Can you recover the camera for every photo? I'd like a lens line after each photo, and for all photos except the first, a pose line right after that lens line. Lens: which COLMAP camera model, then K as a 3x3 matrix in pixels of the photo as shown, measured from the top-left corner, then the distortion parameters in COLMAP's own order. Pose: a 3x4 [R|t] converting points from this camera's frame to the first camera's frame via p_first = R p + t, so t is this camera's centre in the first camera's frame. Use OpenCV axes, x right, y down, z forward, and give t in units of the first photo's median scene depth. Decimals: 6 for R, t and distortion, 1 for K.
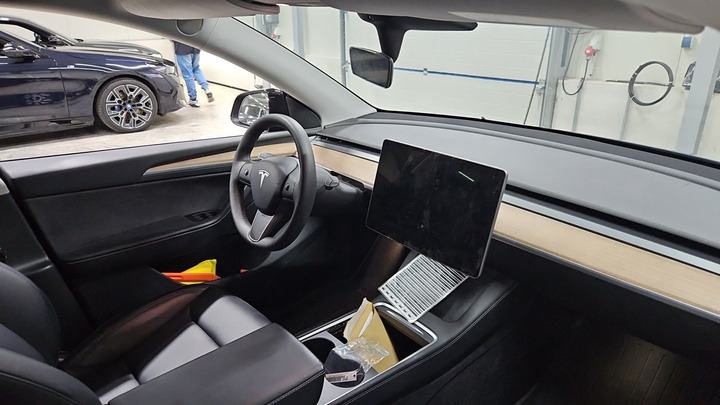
lens RADIAL K [[478.4, 0, 361.7], [0, 478.4, 204.4], [0, 0, 1]] dist [0.004809, -0.005491]
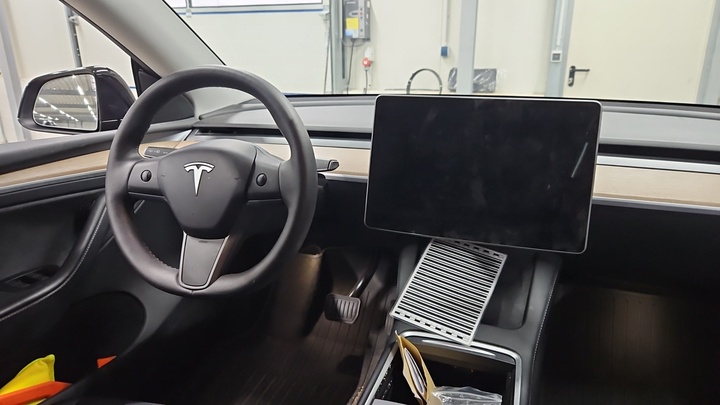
lens RADIAL K [[478.4, 0, 361.7], [0, 478.4, 204.4], [0, 0, 1]] dist [0.004809, -0.005491]
pose [[0.857270, -0.151272, 0.492144, -0.296590], [0.186268, 0.982240, -0.022549, 0.025549], [-0.479992, 0.111001, 0.870222, 0.376714]]
